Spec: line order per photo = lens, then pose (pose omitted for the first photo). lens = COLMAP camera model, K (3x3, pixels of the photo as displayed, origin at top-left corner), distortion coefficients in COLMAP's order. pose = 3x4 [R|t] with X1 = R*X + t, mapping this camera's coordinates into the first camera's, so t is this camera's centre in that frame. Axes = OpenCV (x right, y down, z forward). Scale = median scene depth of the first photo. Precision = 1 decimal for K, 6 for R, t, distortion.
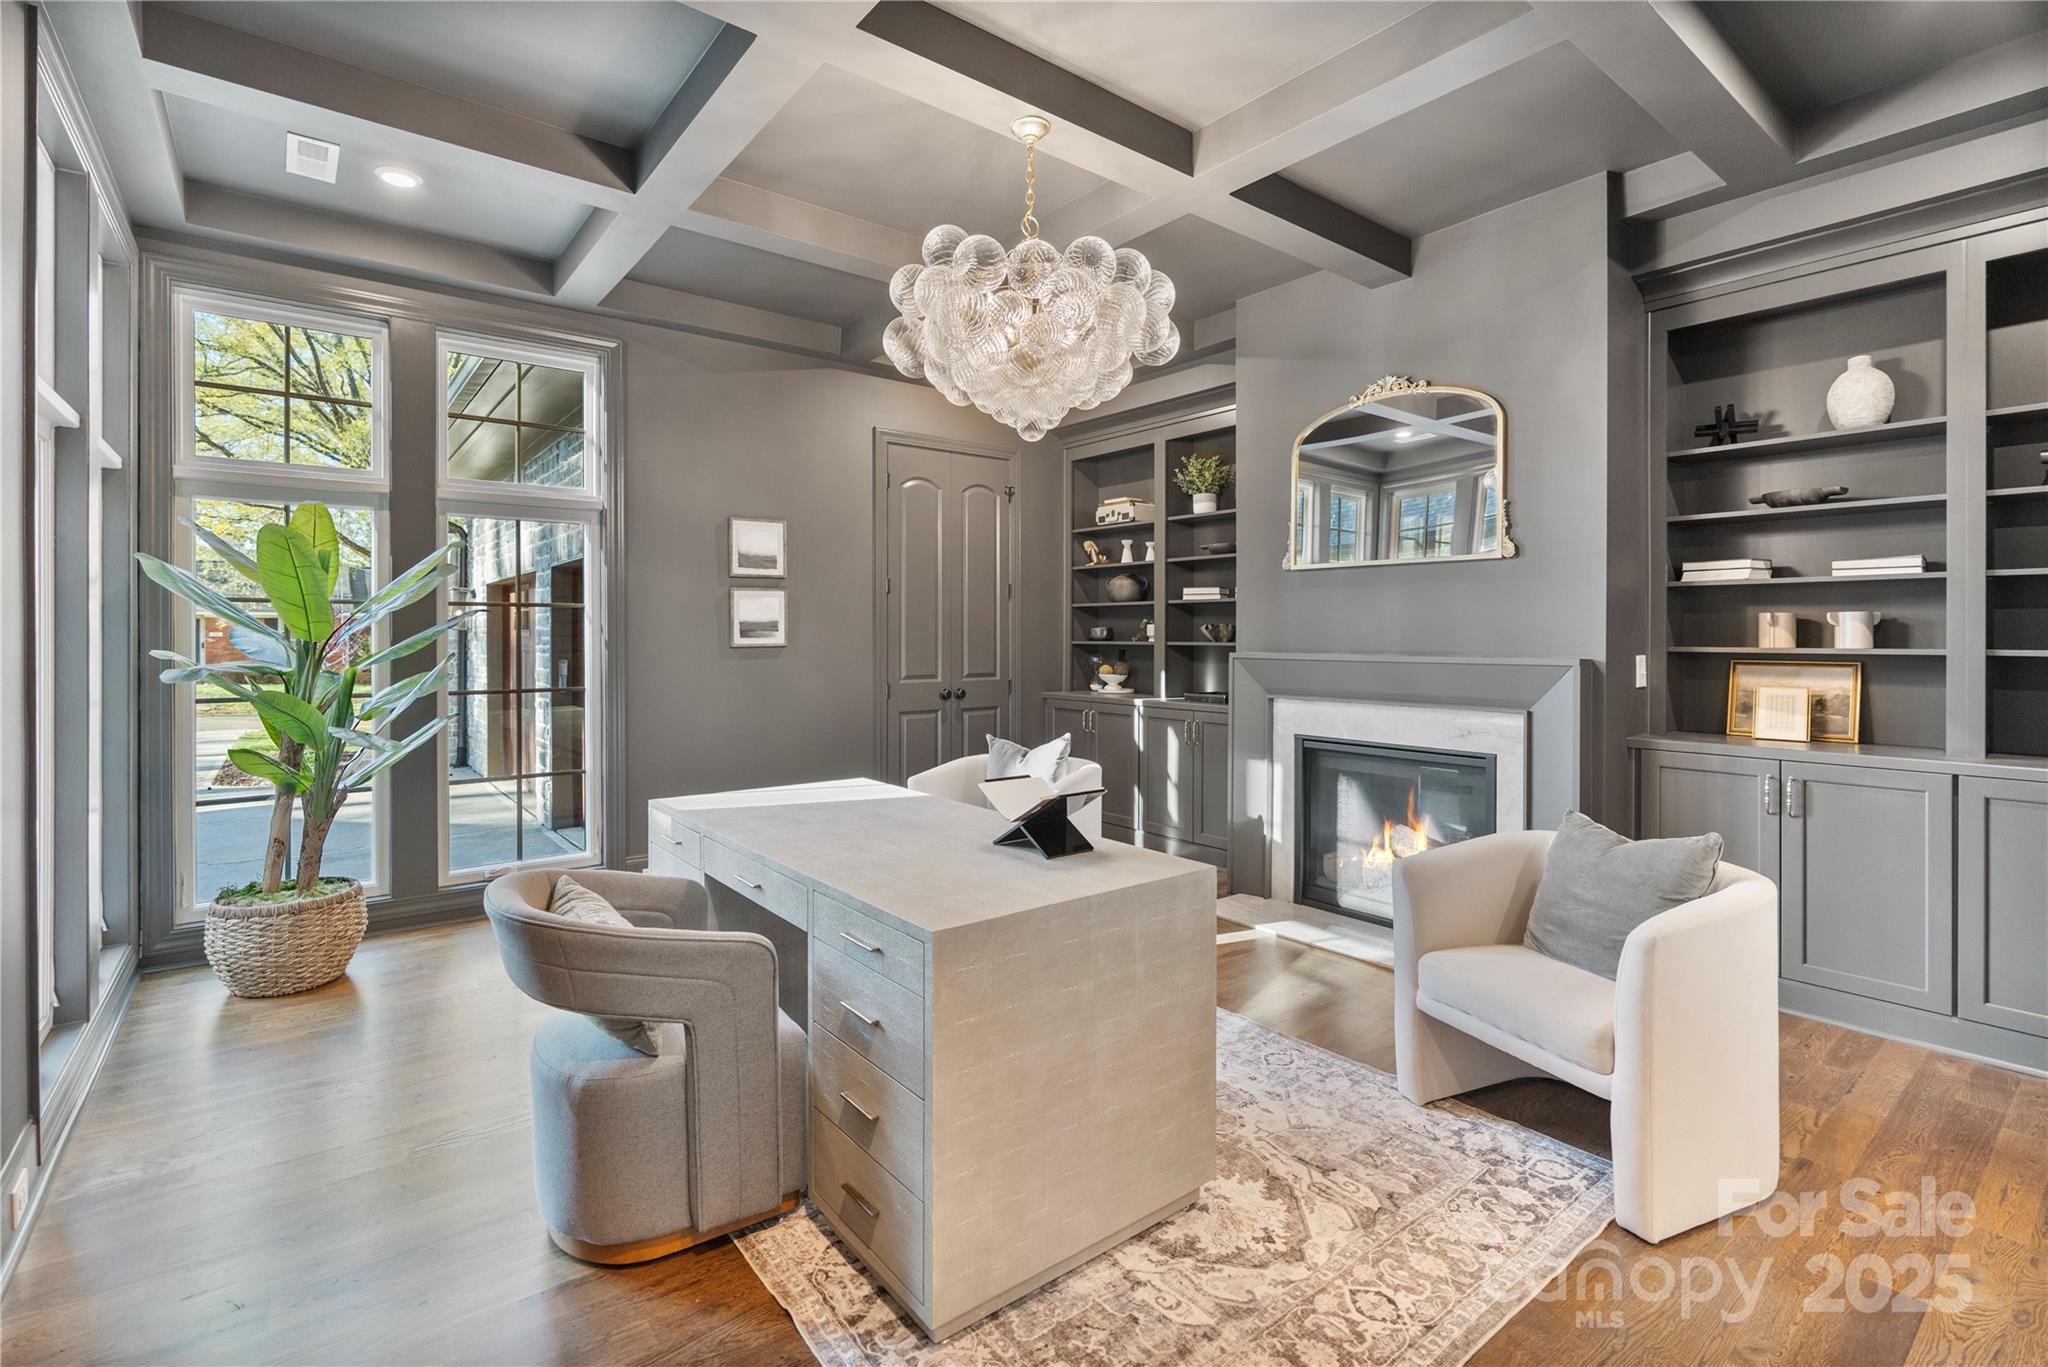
lens RADIAL K [[928.5, 0, 1005.3], [0, 928.5, 642.1], [0, 0, 1]] dist [-0.004592, 0.000377]
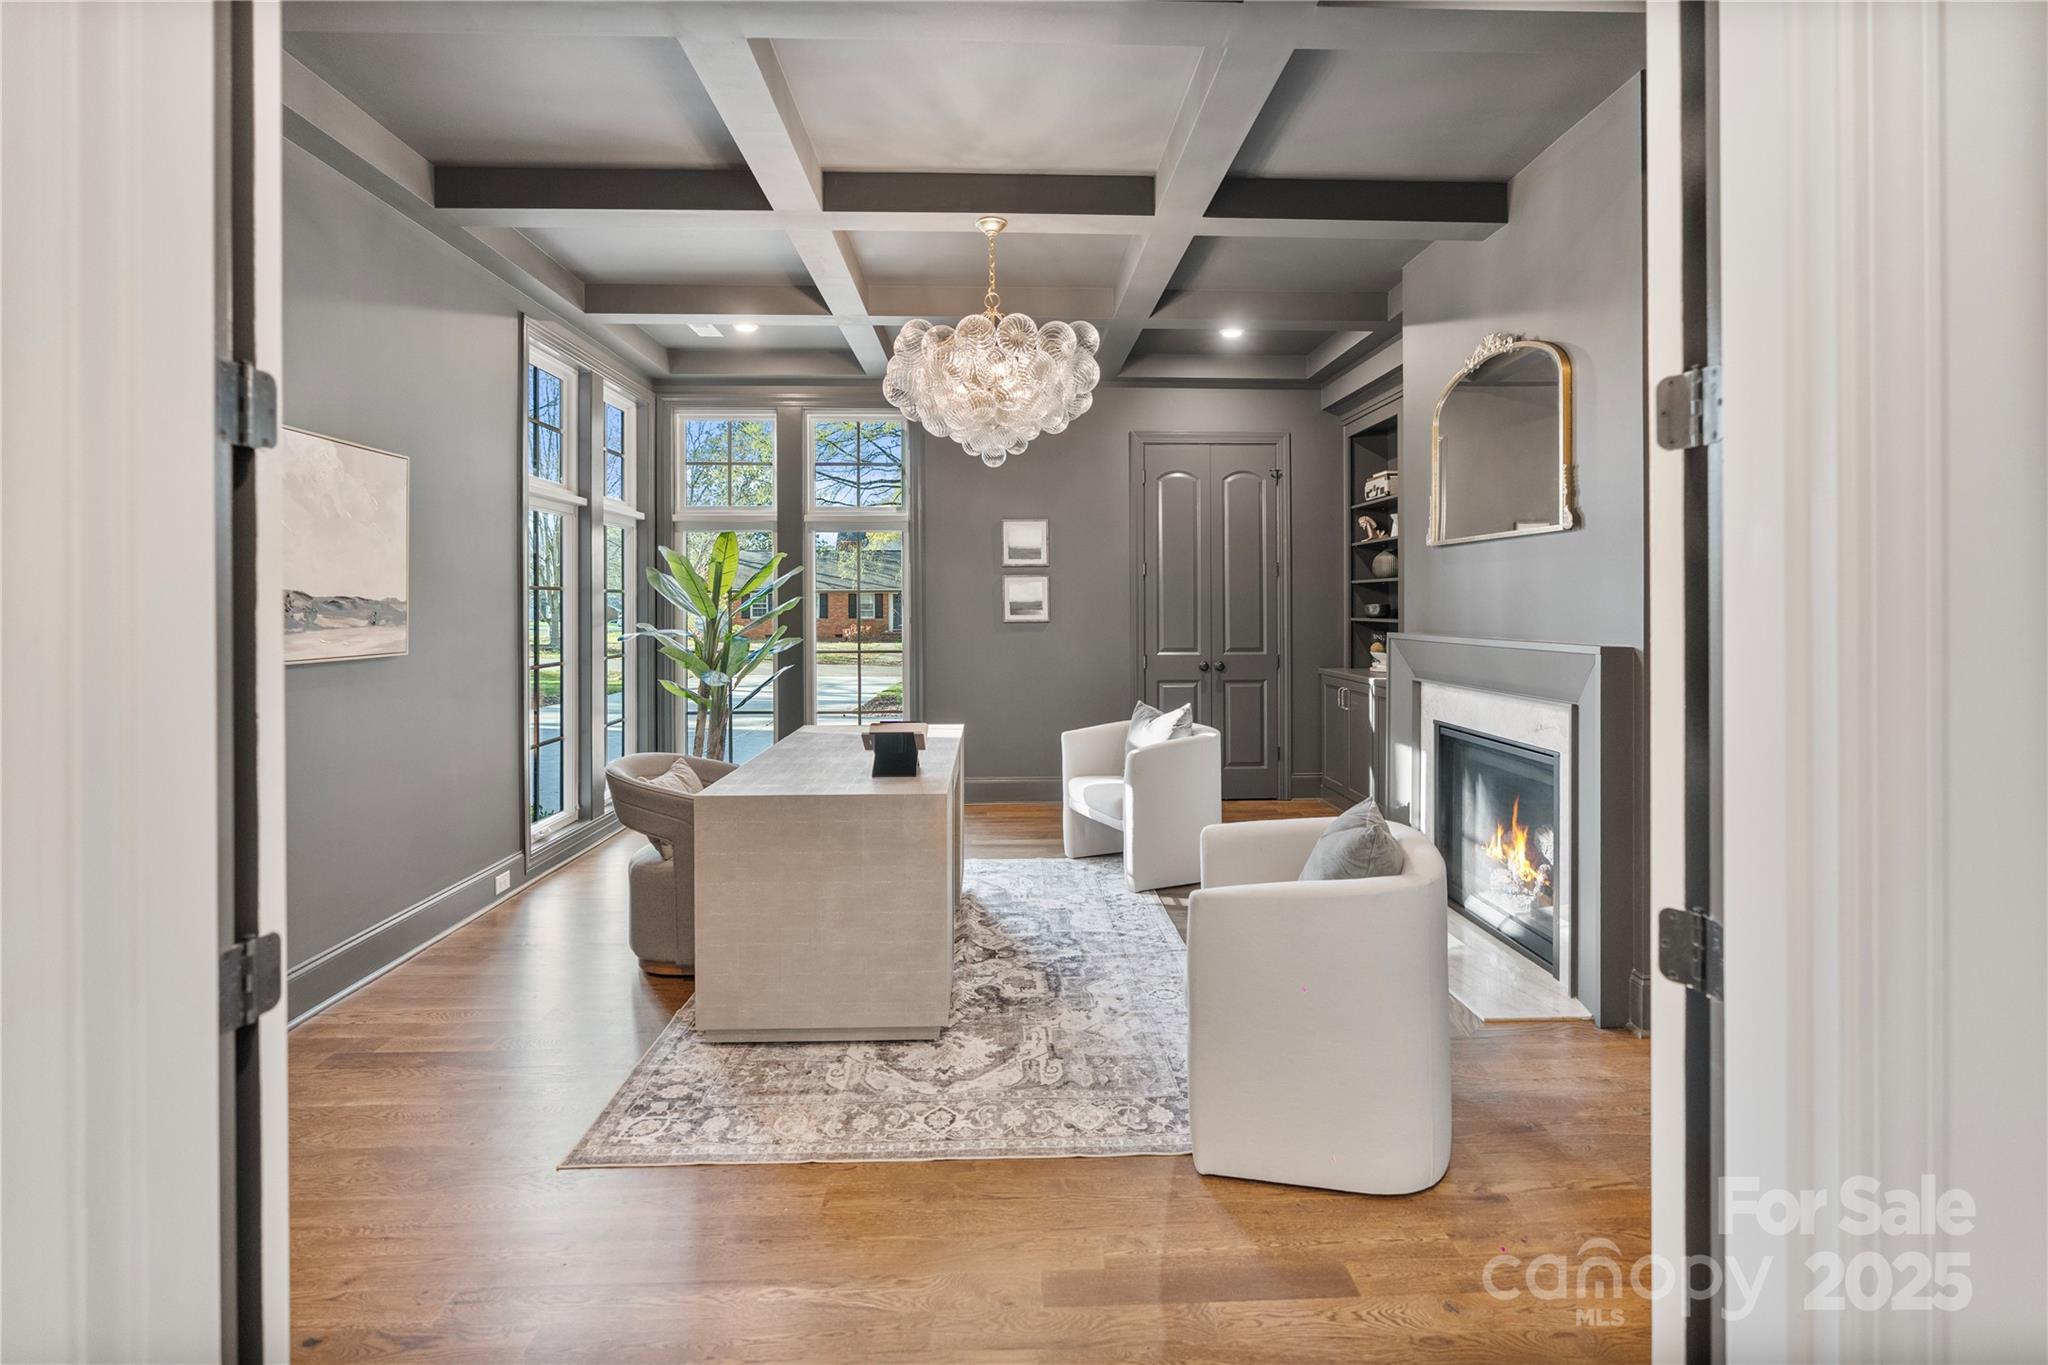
lens RADIAL K [[928.5, 0, 1025.4], [0, 928.5, 605.2], [0, 0, 1]] dist [-0.004592, 0.000377]
pose [[0.813564, -0.001446, -0.581473, 0.675839], [-0.003097, 0.999972, -0.006819, -0.013306], [0.581467, 0.007349, 0.813537, -0.018290]]
